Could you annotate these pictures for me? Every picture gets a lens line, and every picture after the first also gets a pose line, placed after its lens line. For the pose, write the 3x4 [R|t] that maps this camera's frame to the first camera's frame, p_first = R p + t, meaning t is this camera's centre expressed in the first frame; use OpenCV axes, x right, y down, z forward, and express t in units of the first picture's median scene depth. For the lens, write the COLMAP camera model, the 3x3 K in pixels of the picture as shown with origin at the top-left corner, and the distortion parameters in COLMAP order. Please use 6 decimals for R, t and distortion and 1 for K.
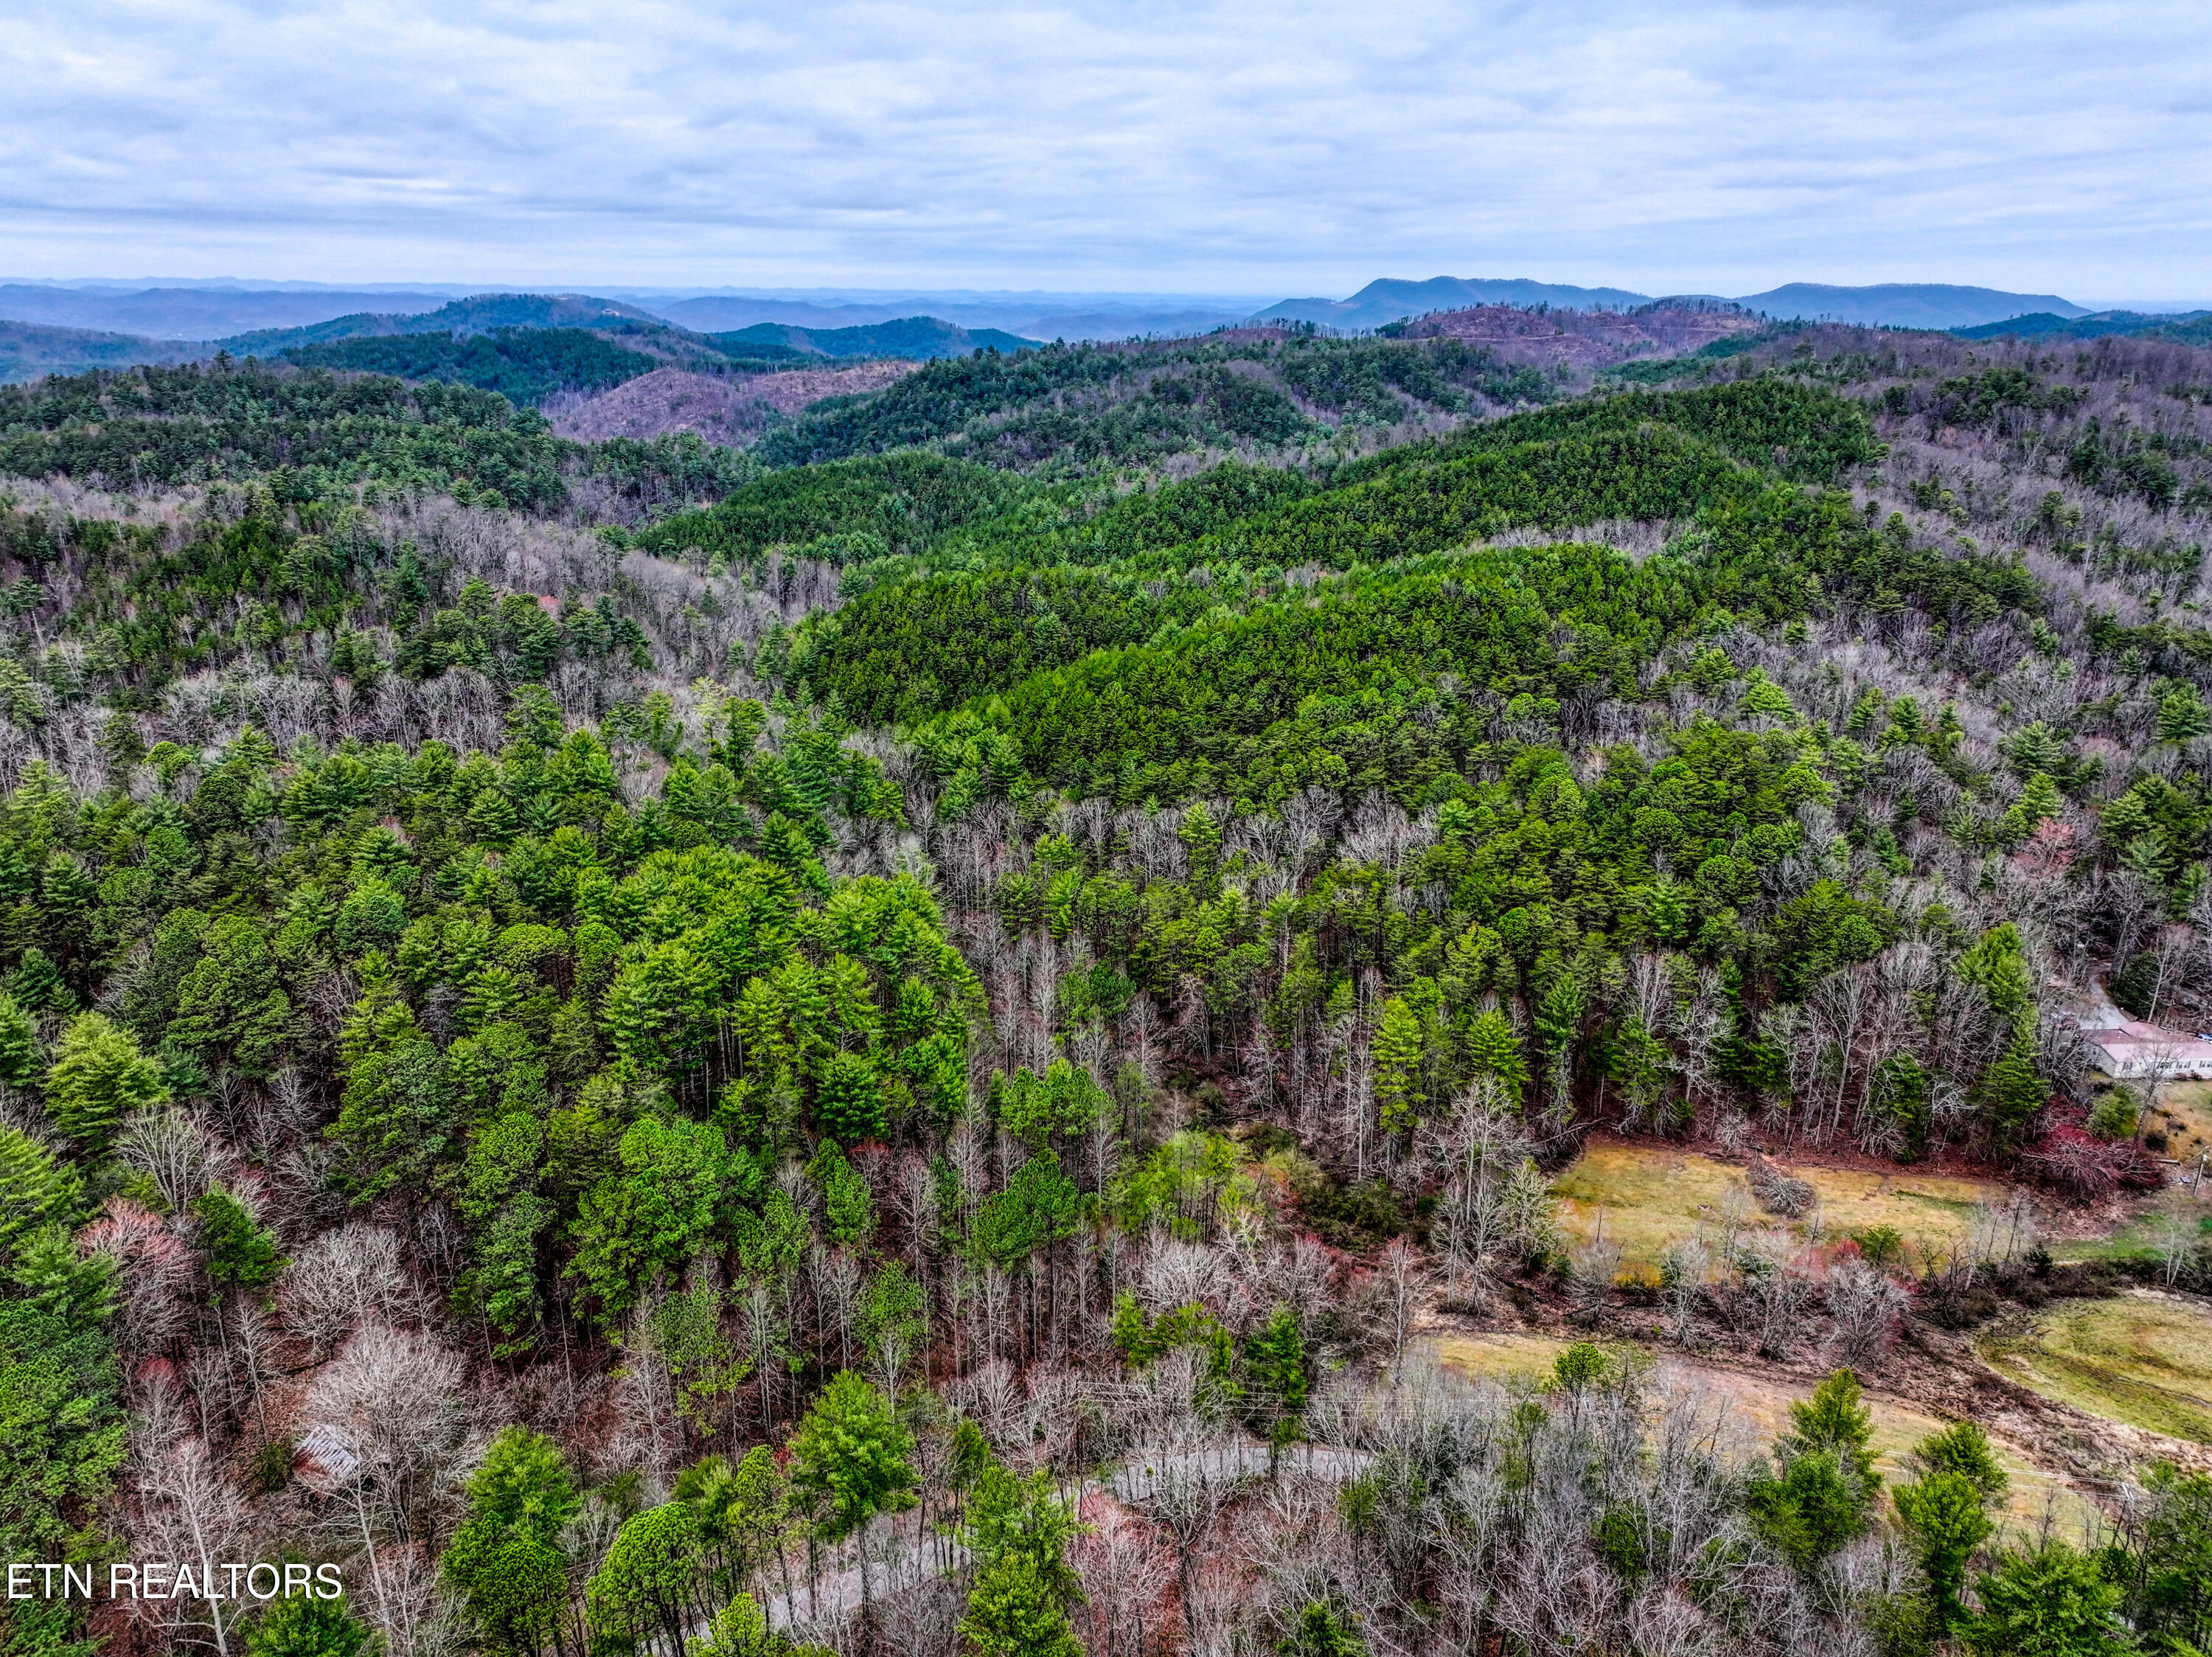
lens RADIAL K [[1564.7, 0, 1111.3], [0, 1564.7, 821.0], [0, 0, 1]] dist [0.001062, 0.015198]
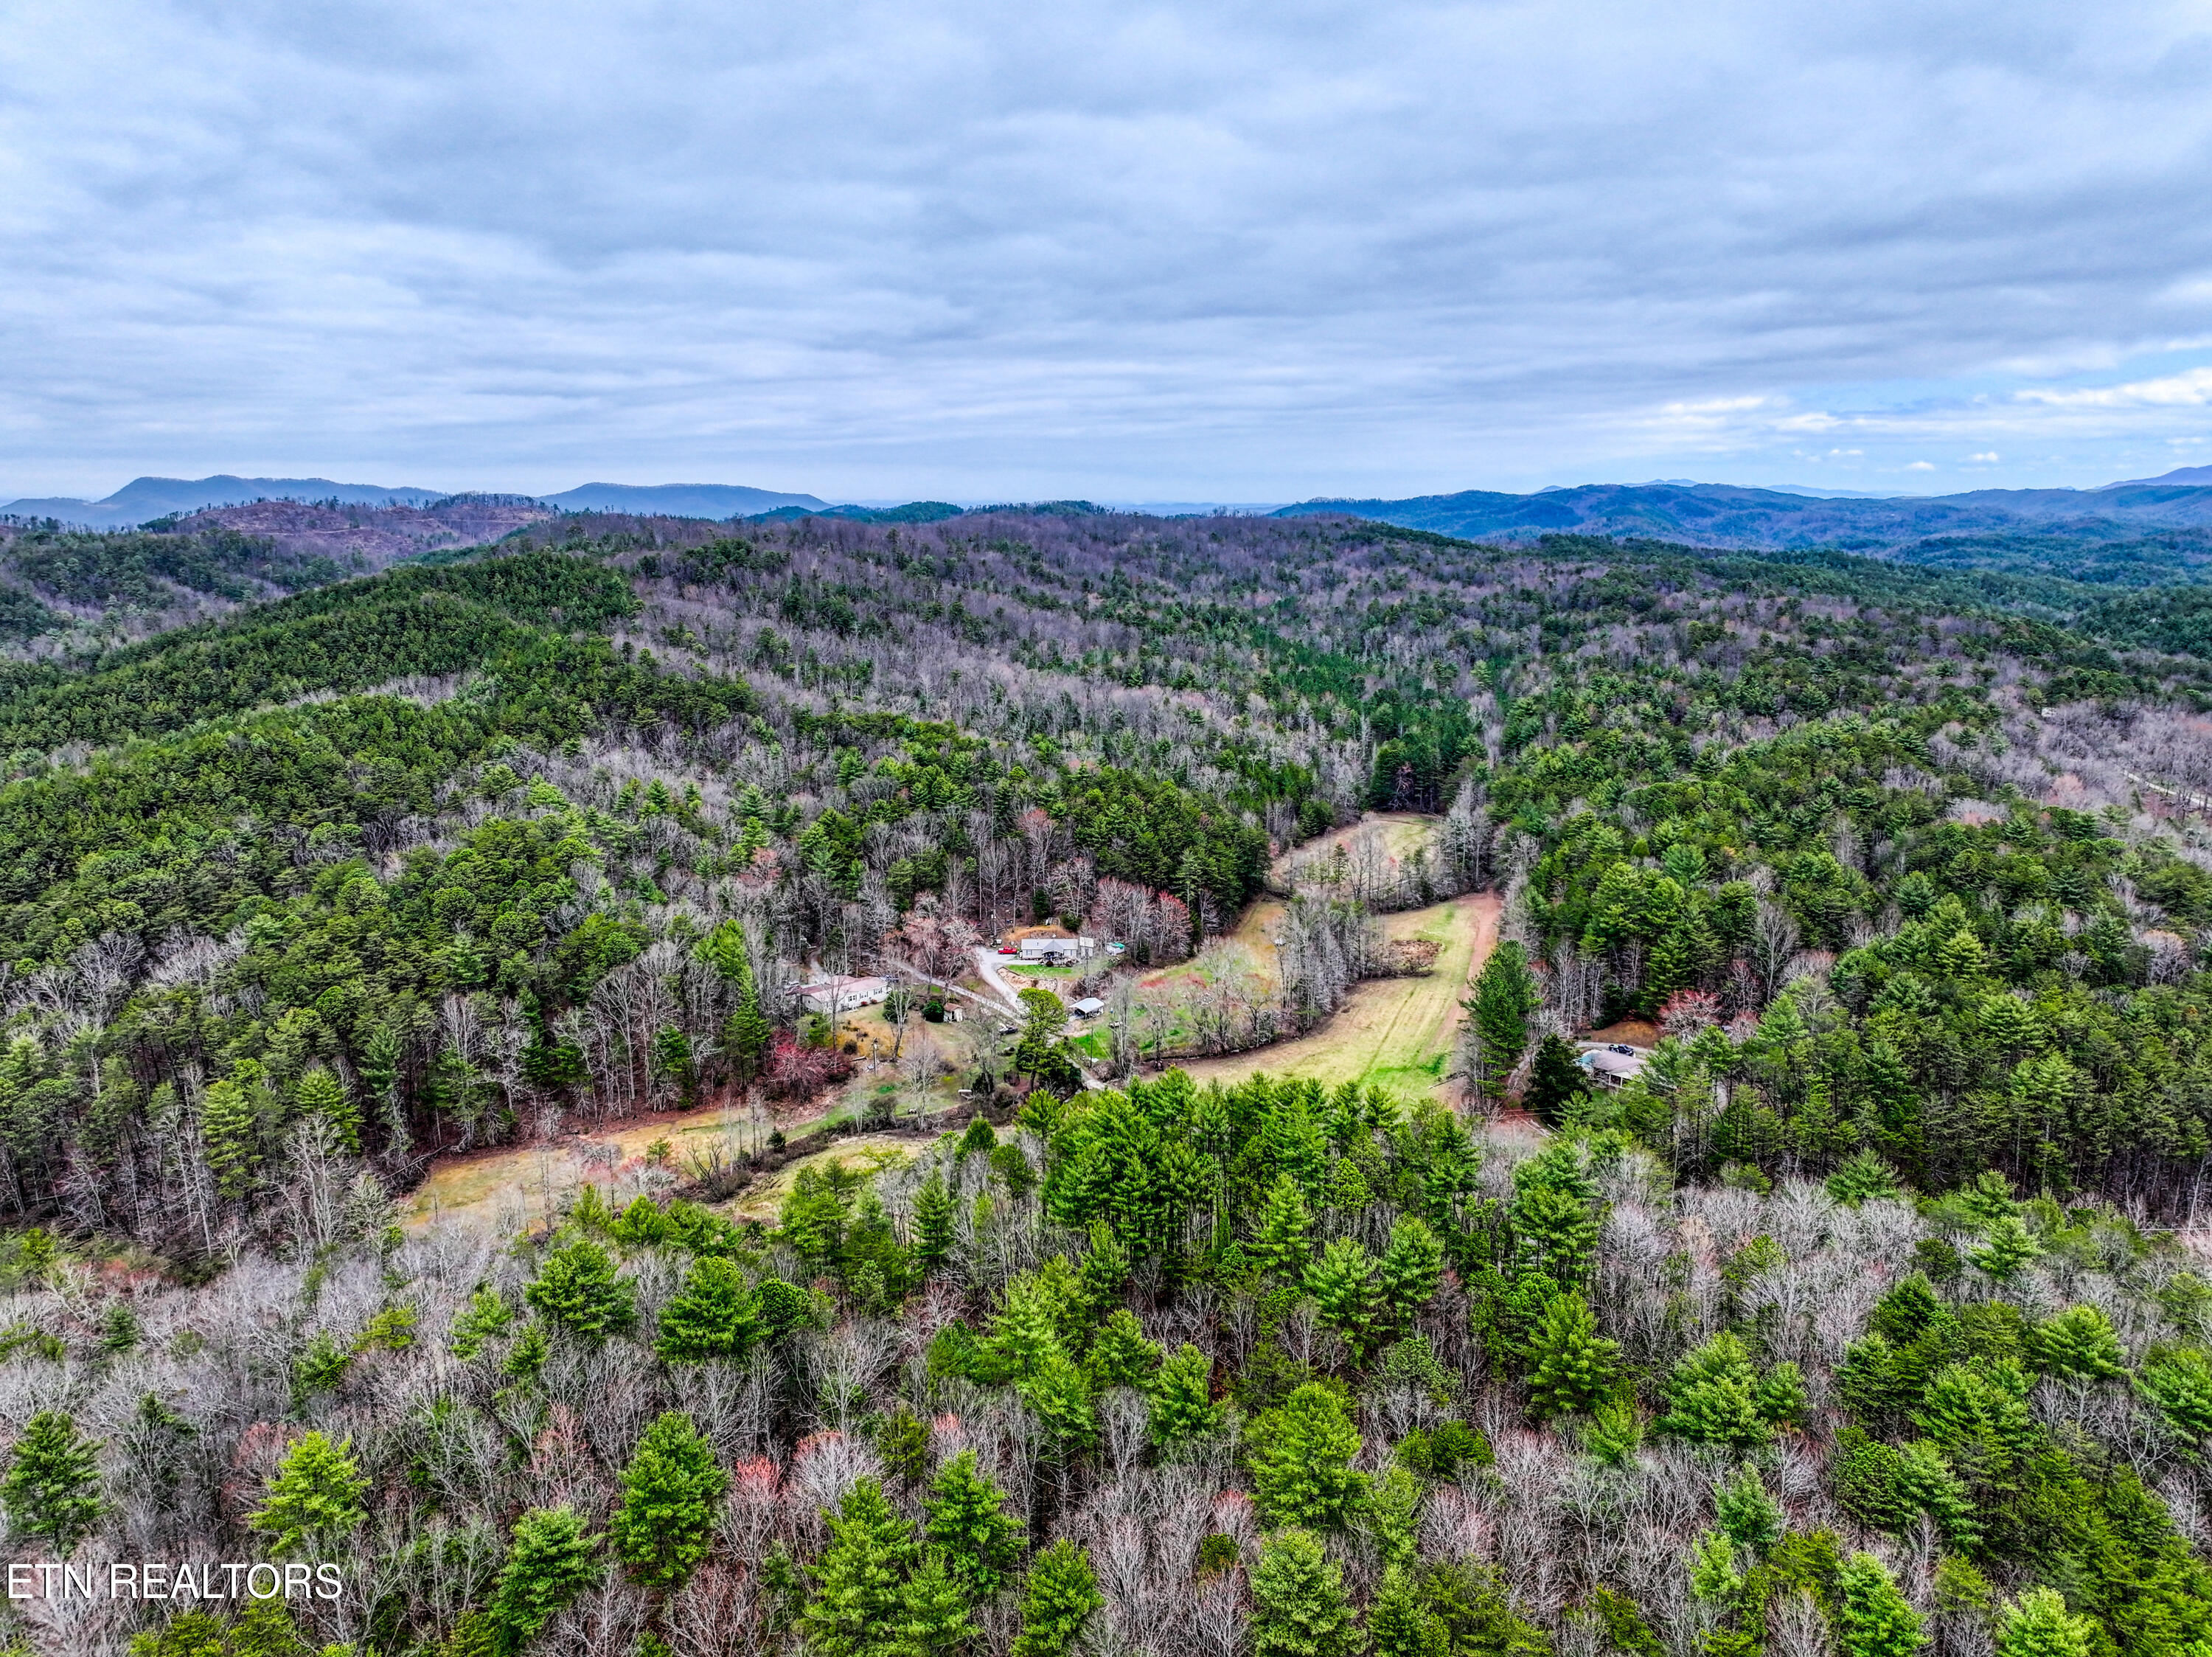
lens RADIAL K [[1564.7, 0, 1120.3], [0, 1564.7, 818.0], [0, 0, 1]] dist [0.001062, 0.015198]
pose [[0.760814, -0.136929, 0.634360, -0.004254], [0.212310, 0.976215, -0.043913, 0.077814], [-0.613259, 0.168091, 0.771789, -0.169561]]
